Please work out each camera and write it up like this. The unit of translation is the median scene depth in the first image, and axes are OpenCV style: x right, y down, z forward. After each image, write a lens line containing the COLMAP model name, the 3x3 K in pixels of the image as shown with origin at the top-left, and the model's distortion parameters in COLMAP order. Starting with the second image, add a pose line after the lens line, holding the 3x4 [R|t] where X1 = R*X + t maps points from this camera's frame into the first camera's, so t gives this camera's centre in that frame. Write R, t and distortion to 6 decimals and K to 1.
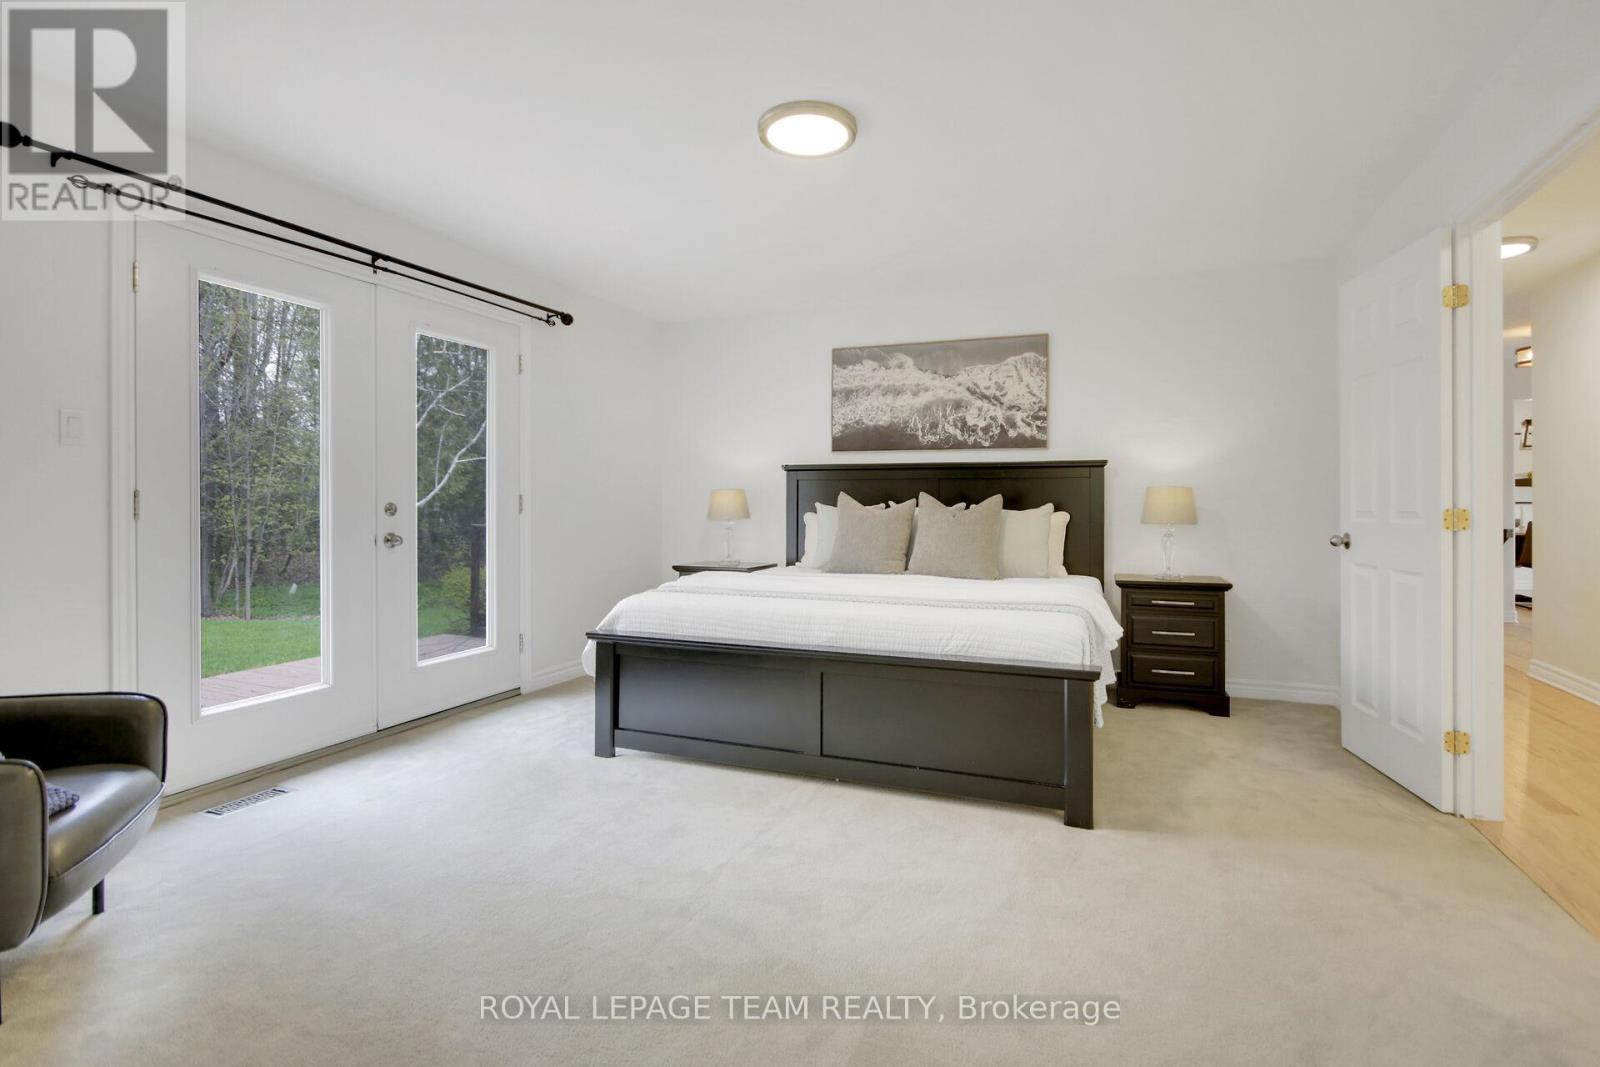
lens RADIAL K [[787.2, 0, 820.1], [0, 787.2, 500.3], [0, 0, 1]] dist [0.002130, -0.000099]
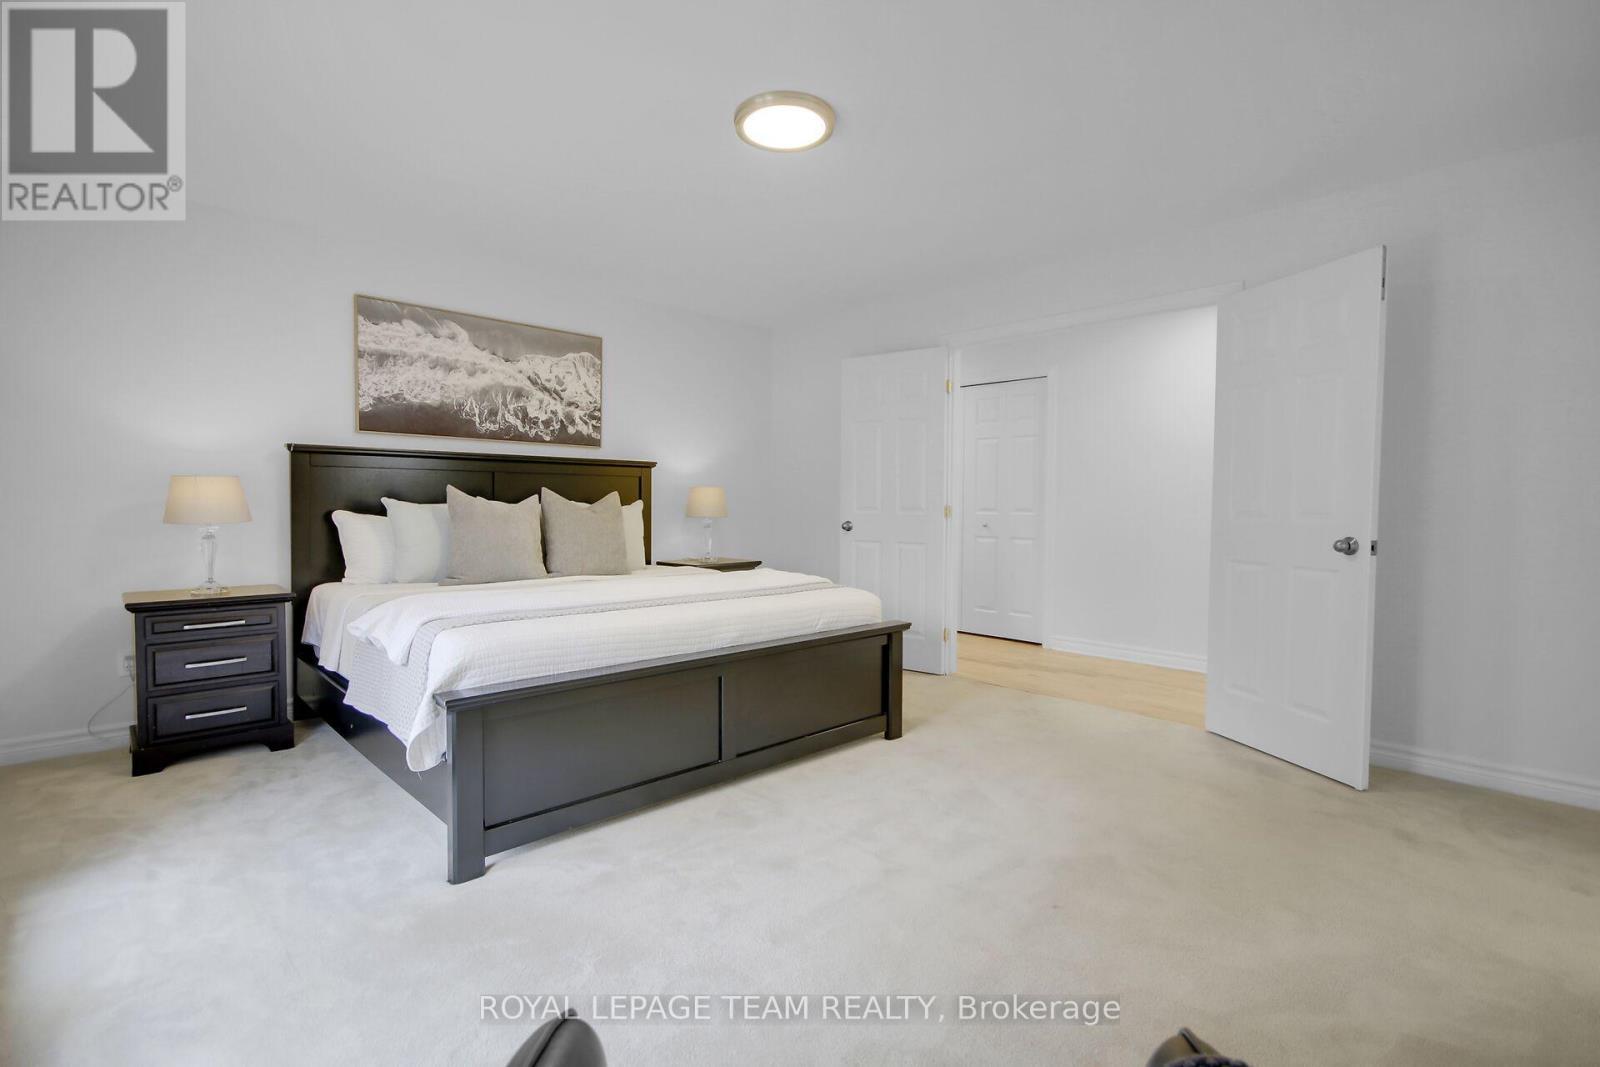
lens RADIAL K [[752.9, 0, 778.5], [0, 752.9, 525.4], [0, 0, 1]] dist [0.003205, -0.002320]
pose [[0.427947, -0.027330, 0.903390, -0.505463], [-0.010063, 0.999337, 0.034999, 0.000275], [-0.903748, -0.024069, 0.427388, 0.342672]]
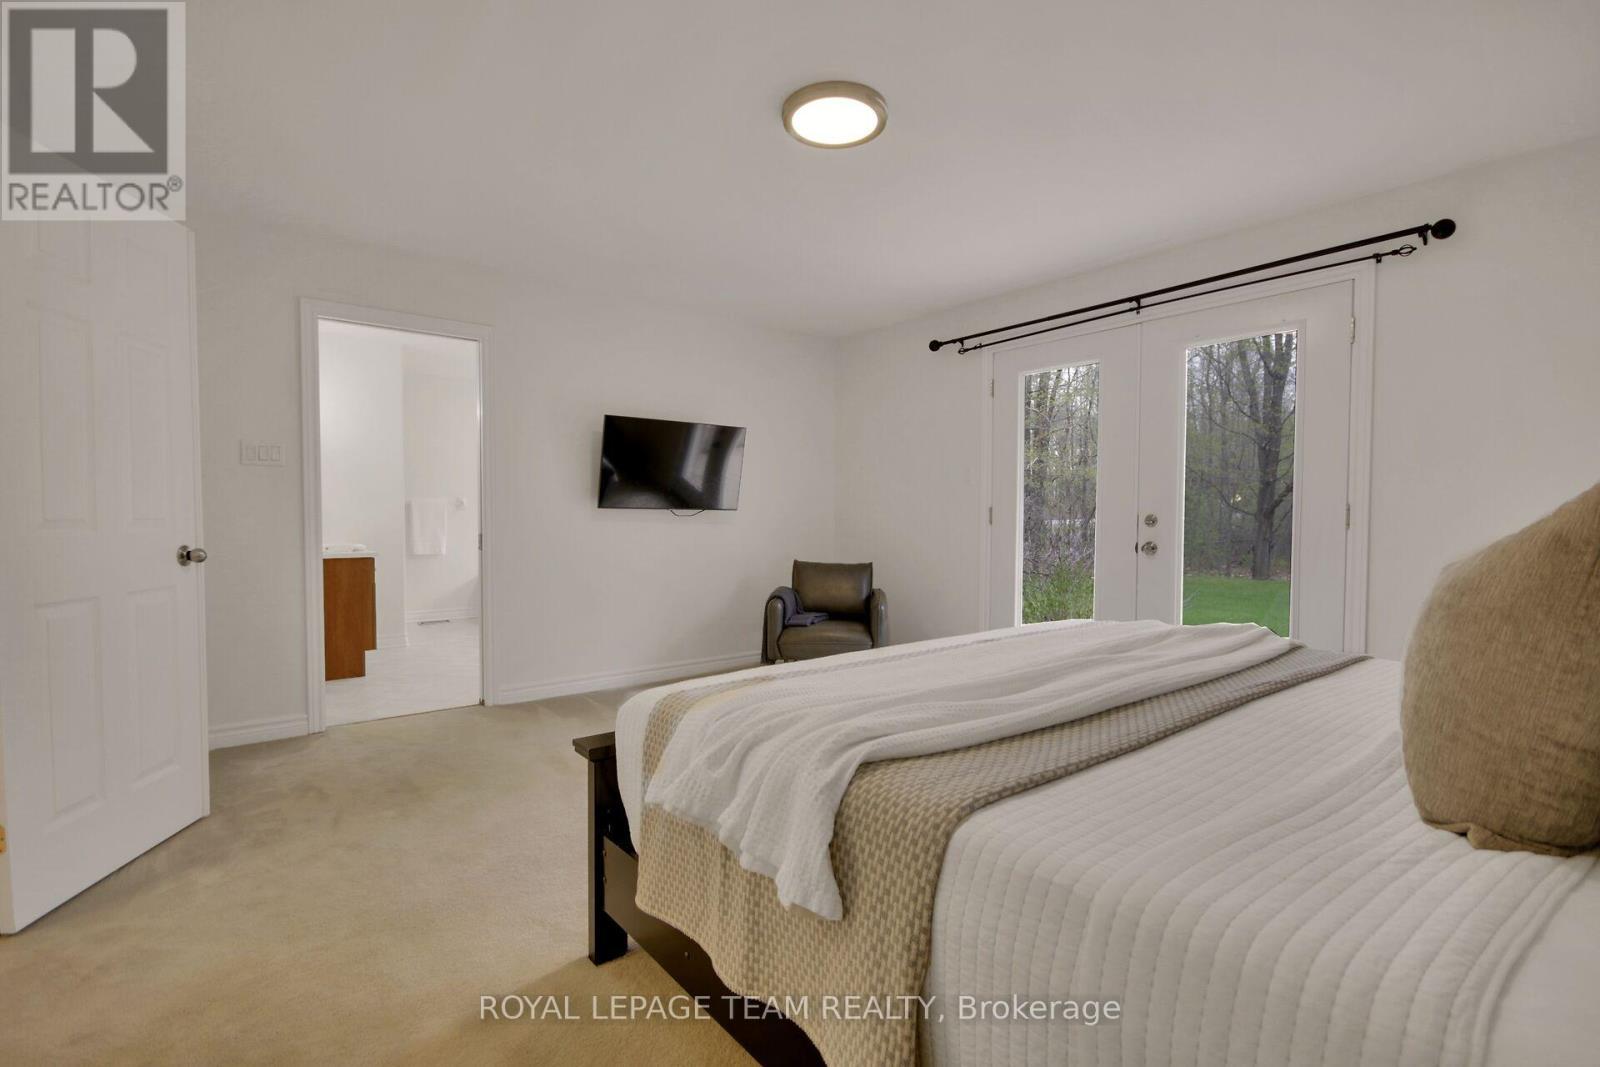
lens RADIAL K [[752.9, 0, 805.0], [0, 752.9, 527.4], [0, 0, 1]] dist [0.003205, -0.002320]
pose [[-0.492858, 0.011044, -0.870040, 0.452539], [-0.000775, 0.999913, 0.013132, 0.005270], [0.870110, 0.007146, -0.492807, 0.809490]]
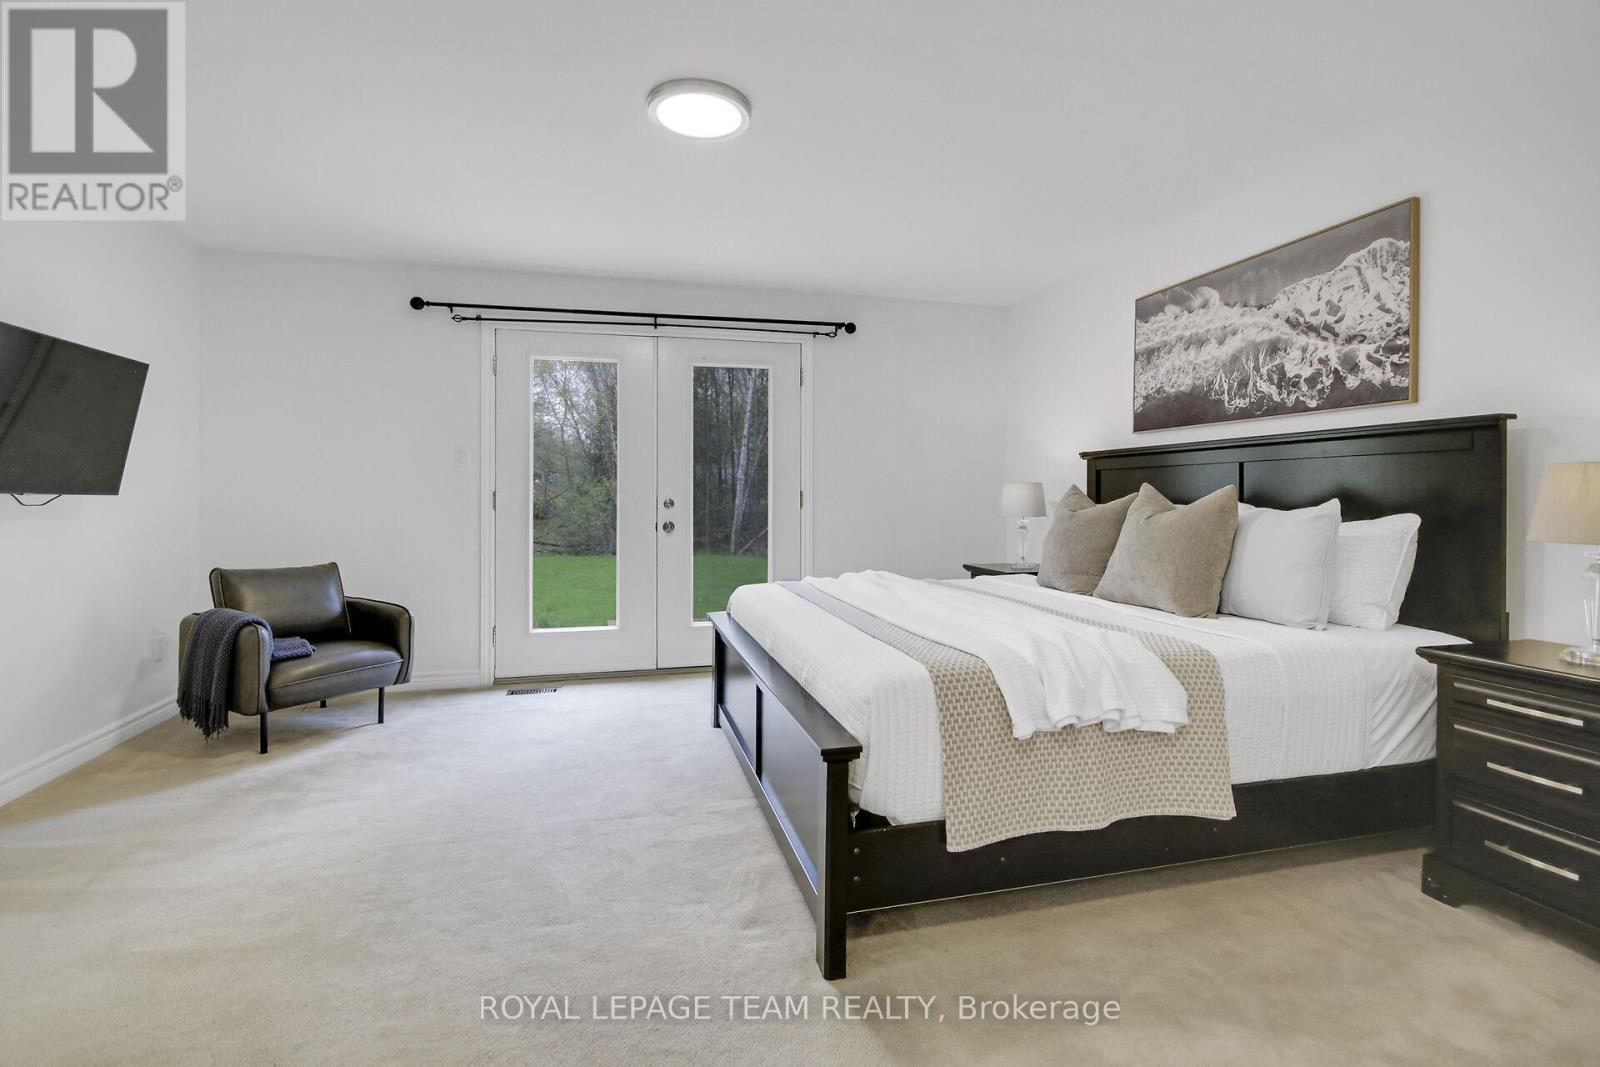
lens RADIAL K [[752.9, 0, 804.1], [0, 752.9, 502.5], [0, 0, 1]] dist [0.003205, -0.002320]
pose [[0.591018, 0.003308, -0.806651, 0.453023], [0.004814, 0.999959, 0.007628, 0.000404], [0.806644, -0.008391, 0.590979, 0.318990]]
